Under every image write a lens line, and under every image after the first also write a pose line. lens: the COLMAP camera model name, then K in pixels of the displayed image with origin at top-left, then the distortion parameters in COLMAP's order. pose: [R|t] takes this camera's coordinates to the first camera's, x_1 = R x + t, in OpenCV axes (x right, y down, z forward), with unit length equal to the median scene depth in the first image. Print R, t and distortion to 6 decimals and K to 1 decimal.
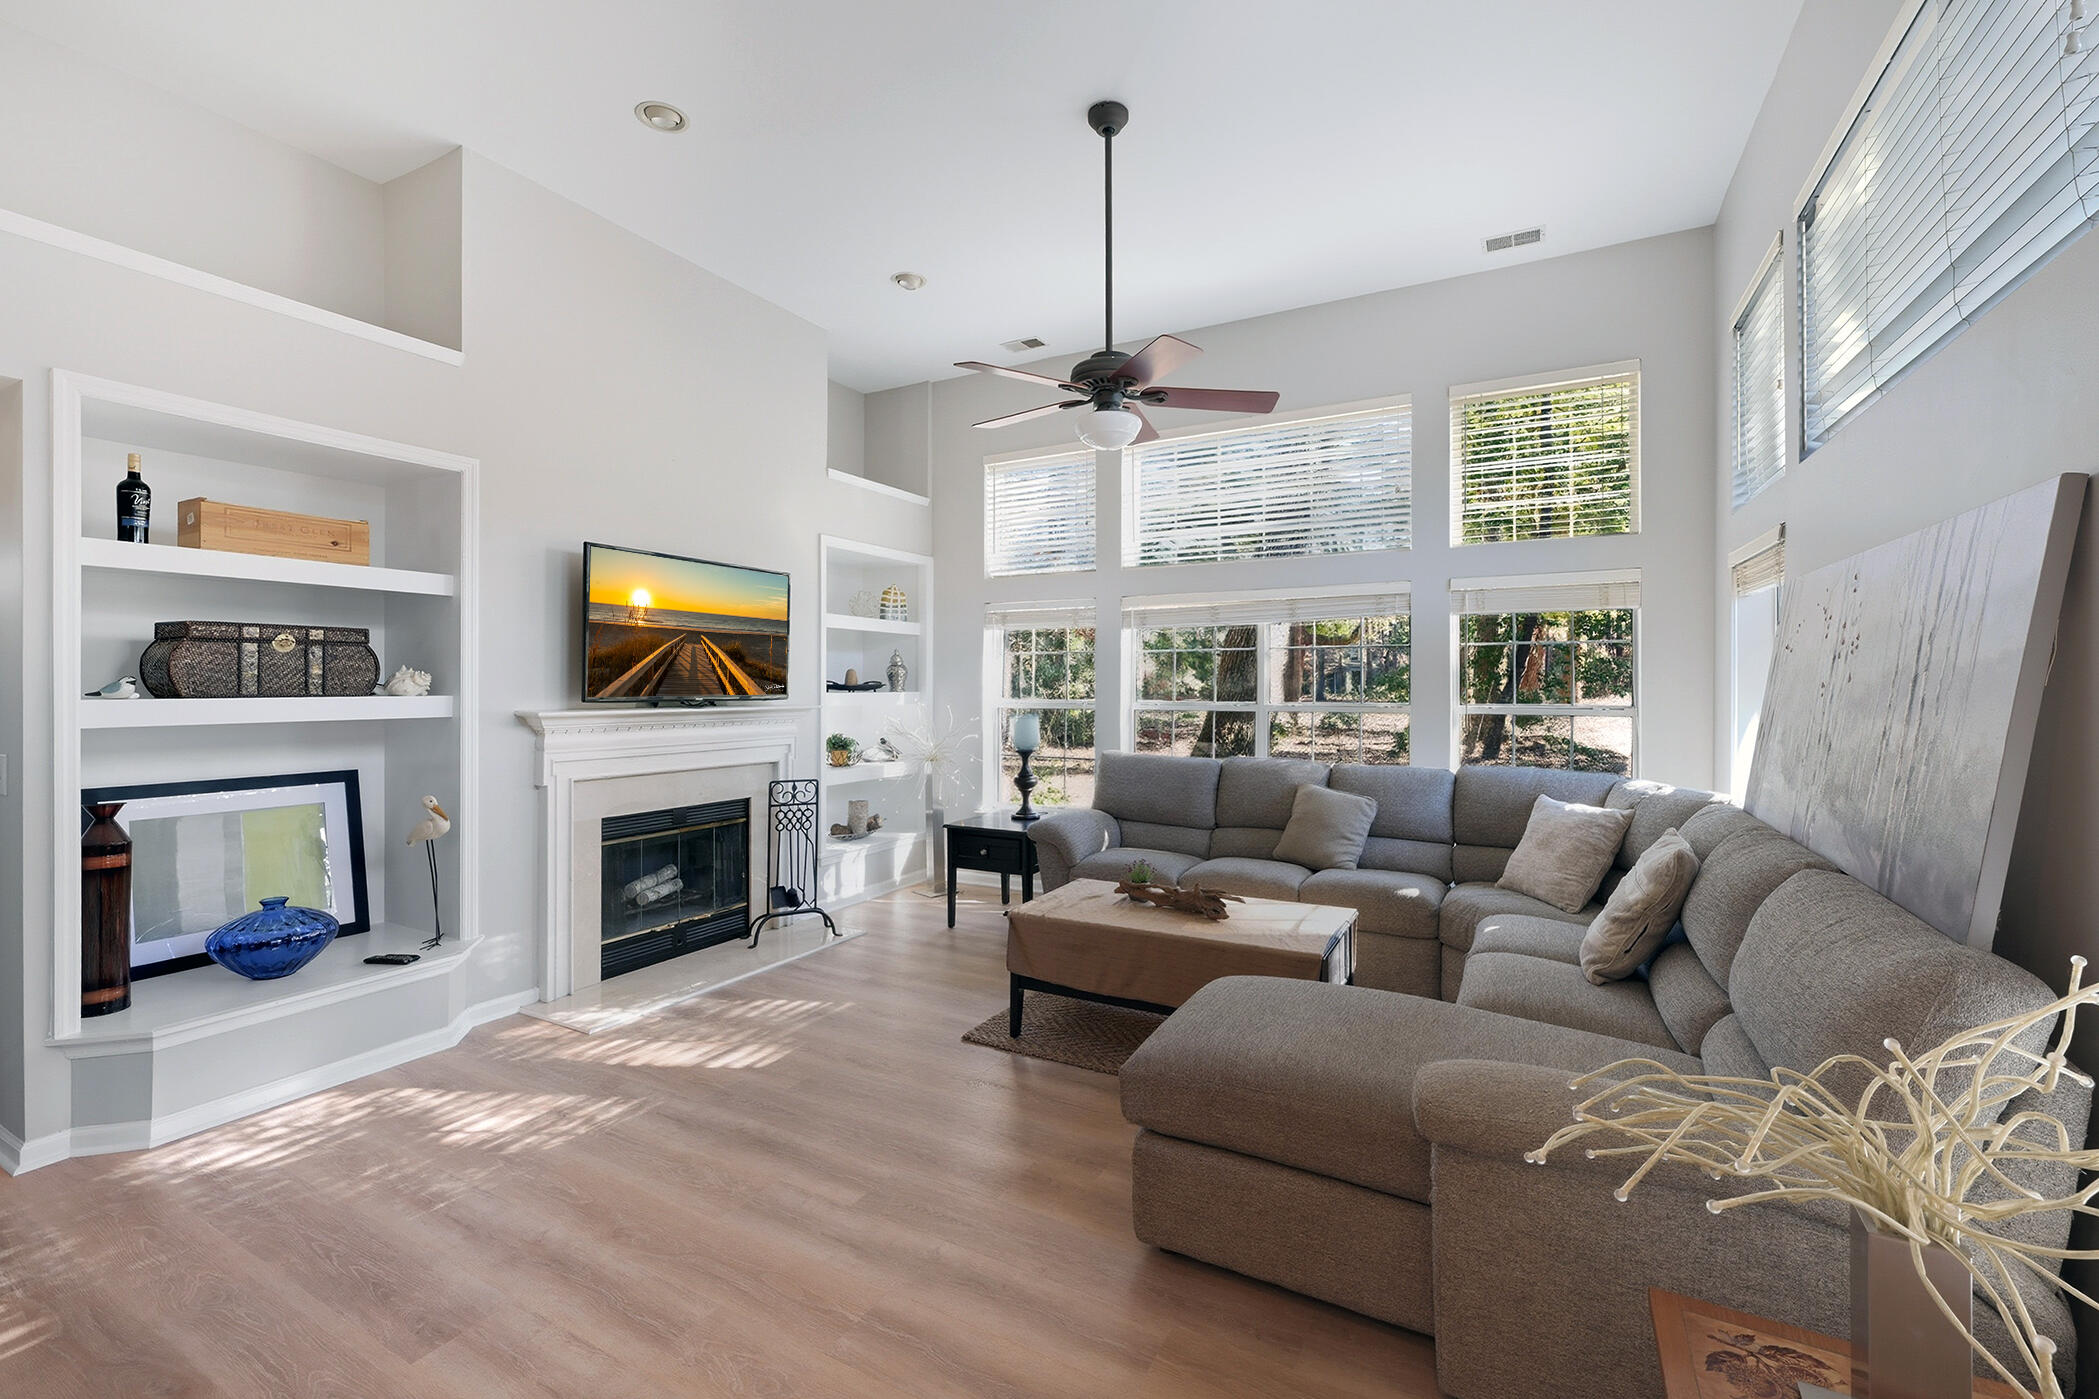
lens RADIAL K [[880.0, 0, 1048.5], [0, 880.0, 684.9], [0, 0, 1]] dist [0.000813, -0.000043]
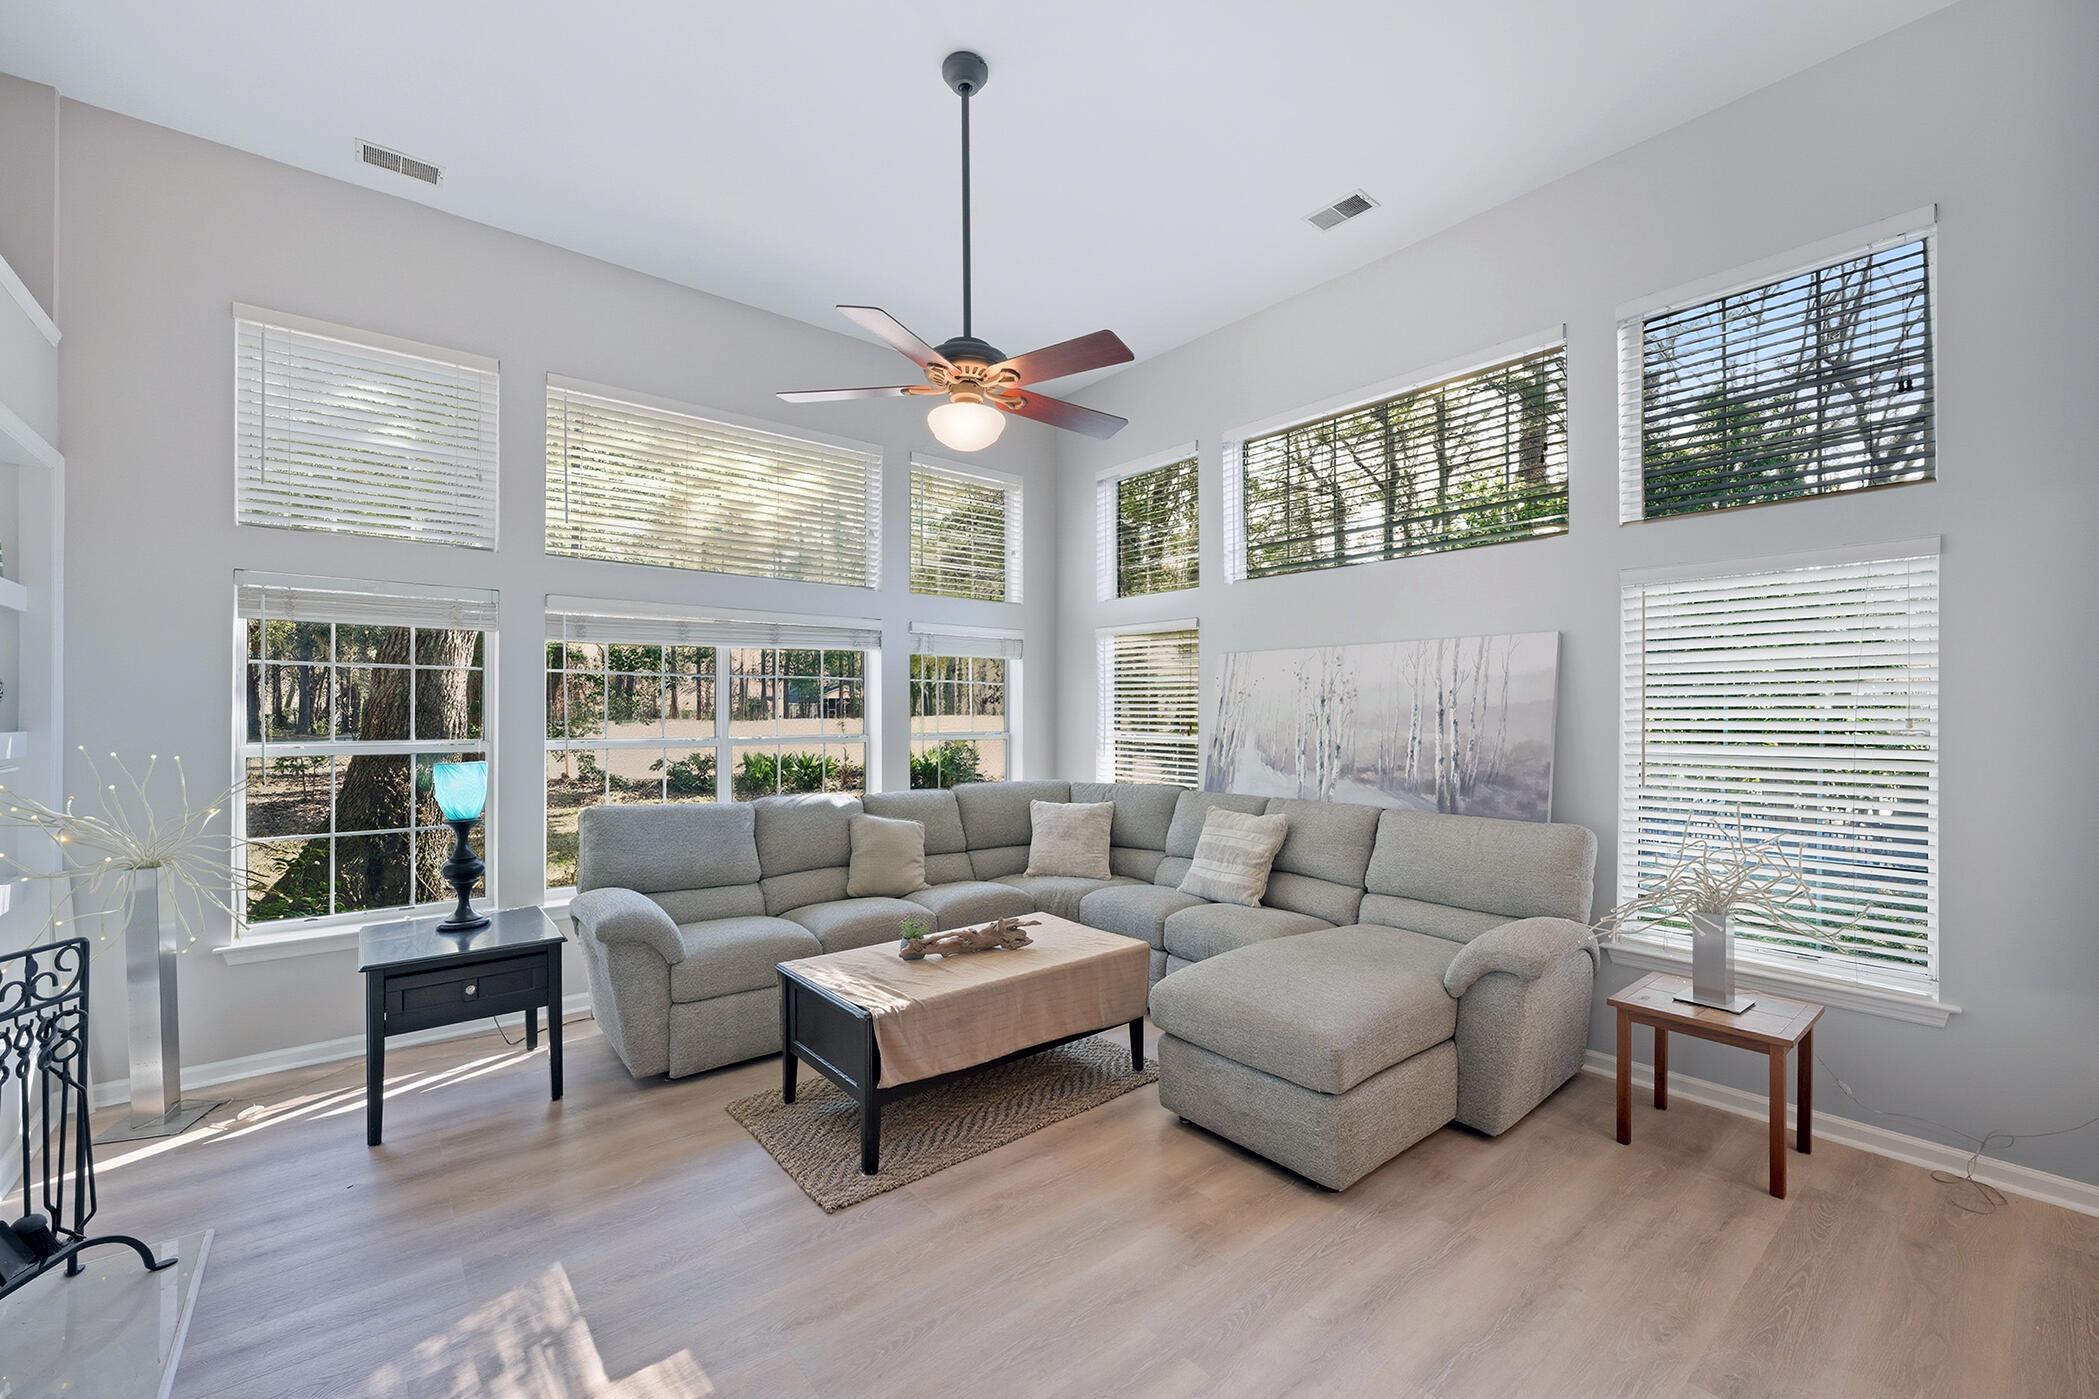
lens RADIAL K [[851.1, 0, 1053.3], [0, 851.1, 712.6], [0, 0, 1]] dist [0.000106, -0.000042]
pose [[0.374576, 0.000985, 0.927196, -0.649240], [0.002106, 0.999996, -0.001913, -0.000979], [-0.927194, 0.002670, 0.374573, 0.556701]]
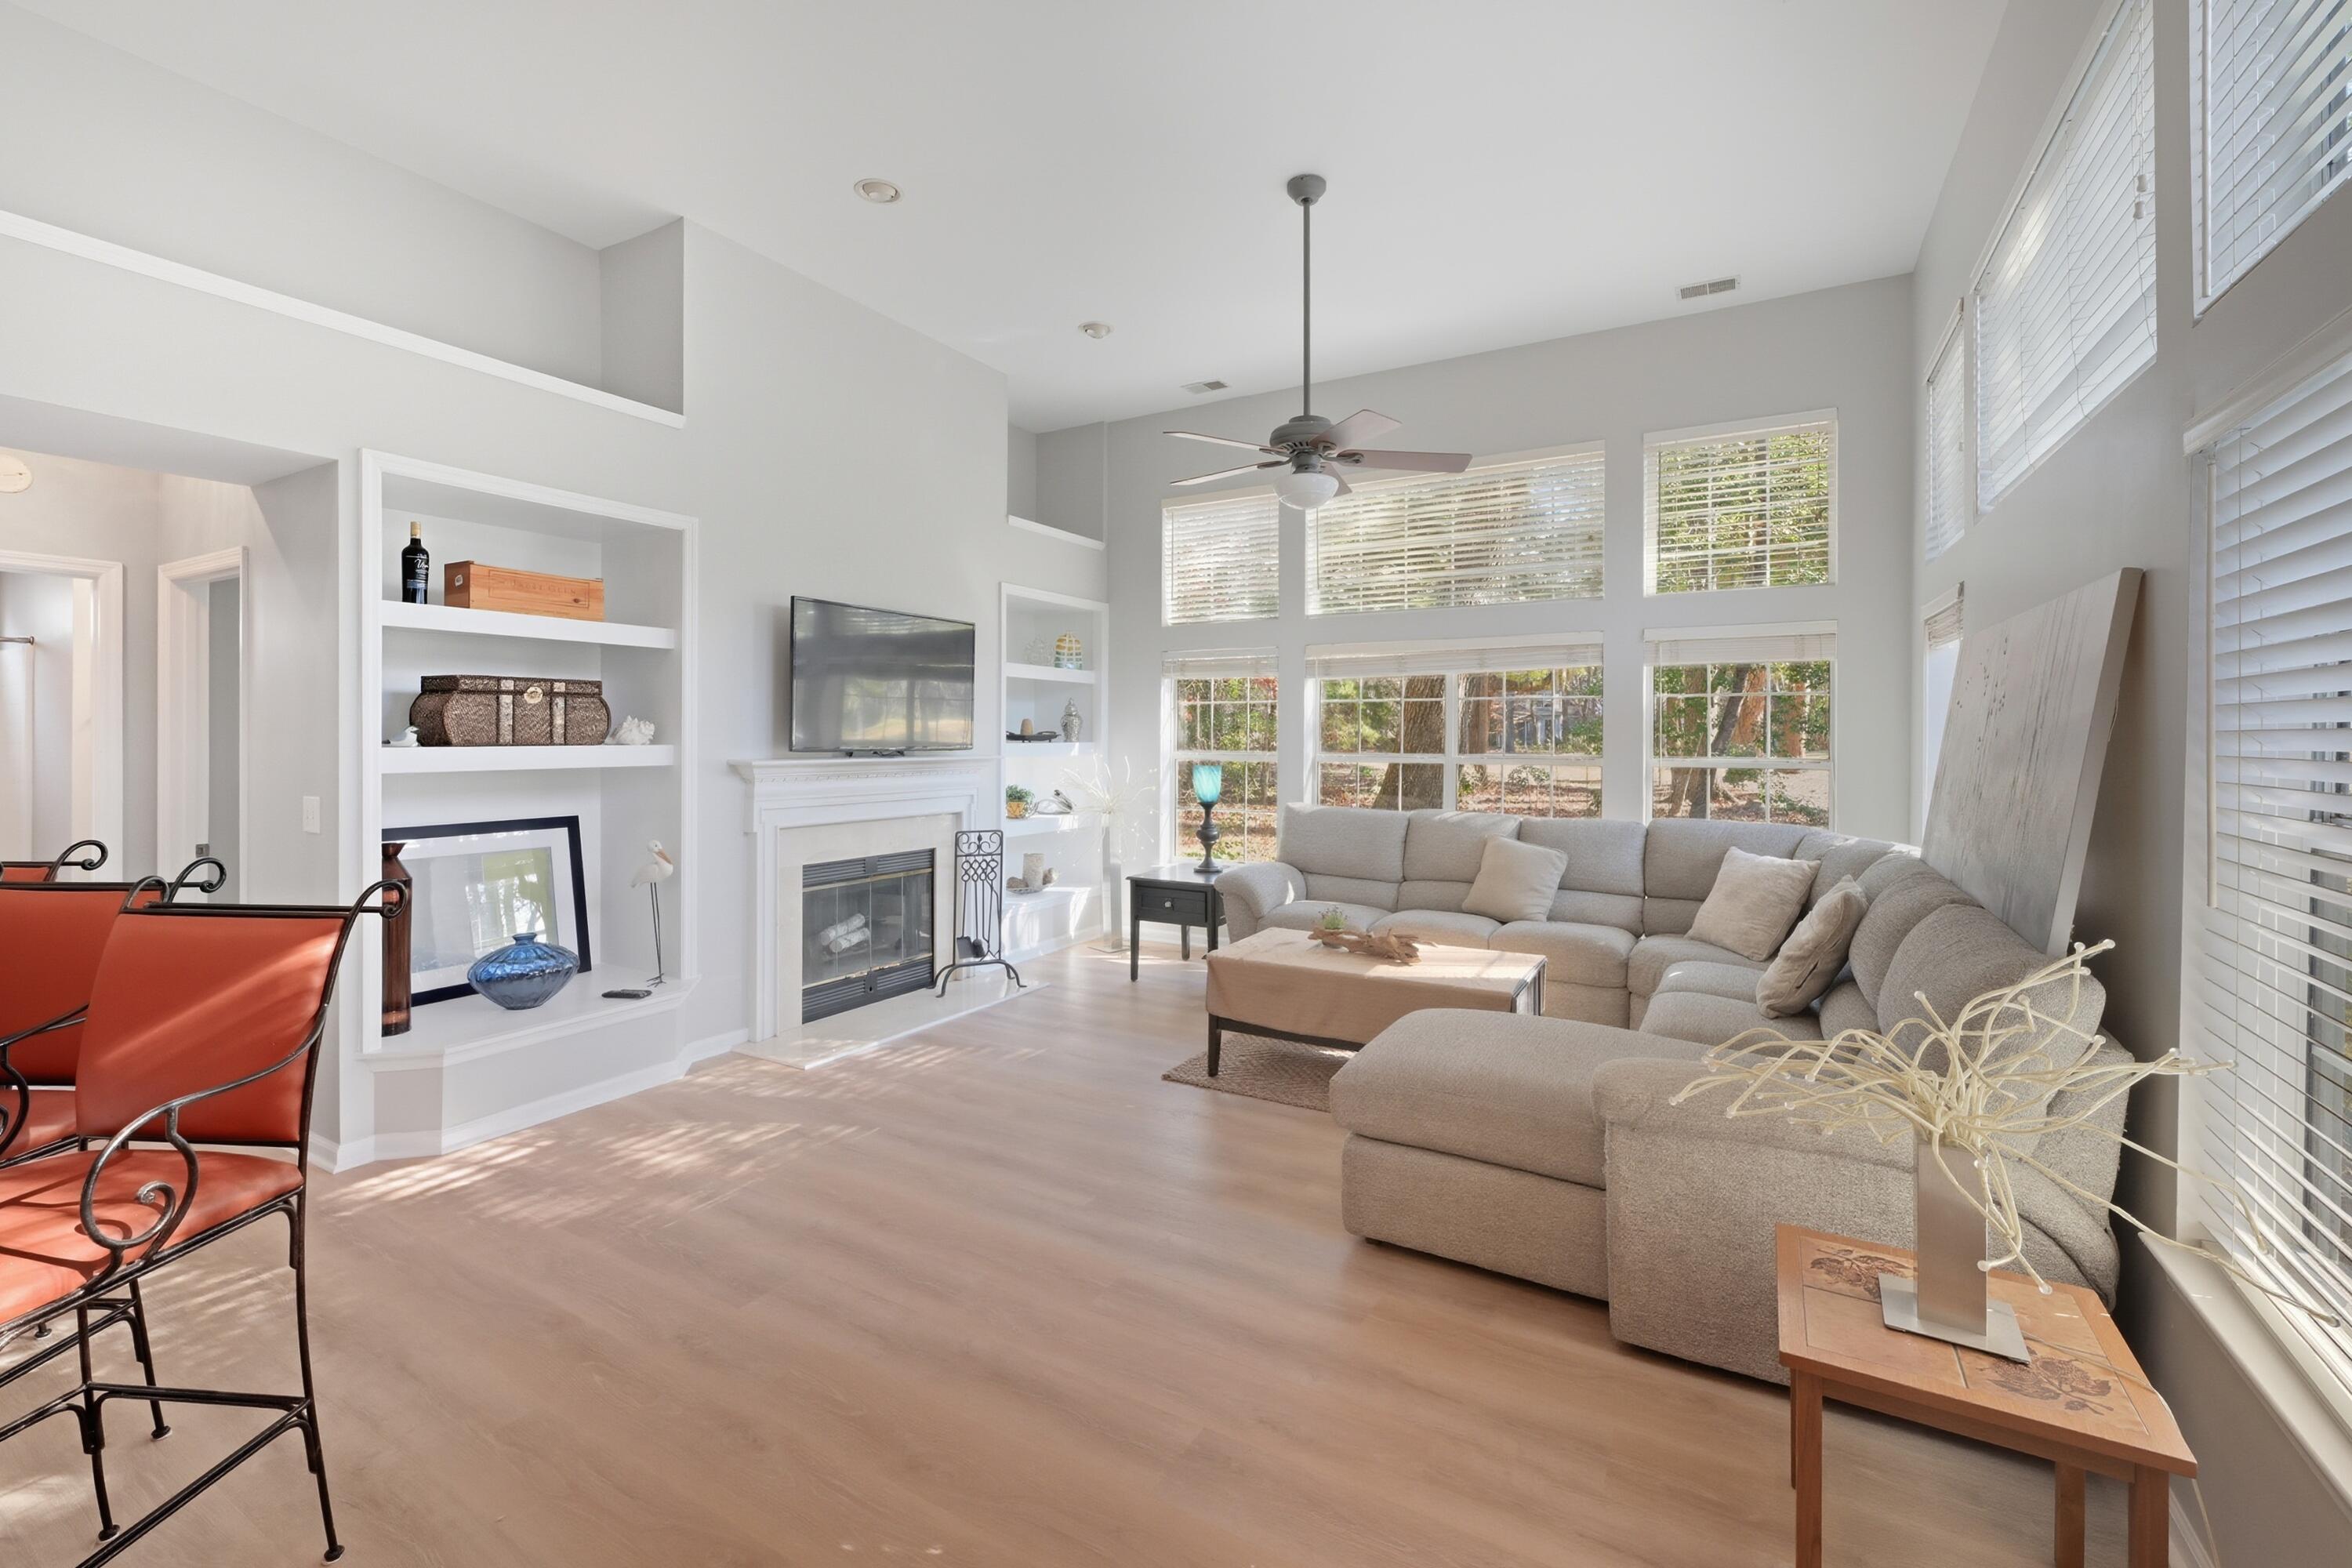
lens RADIAL K [[990.5, 0, 1178.9], [0, 990.5, 733.2], [0, 0, 1]] dist [-0.000758, 0.000015]
pose [[0.999744, 0.003147, -0.022384, -0.051641], [-0.003174, 0.999994, -0.001182, -0.002129], [0.022380, 0.001253, 0.999749, -0.161011]]
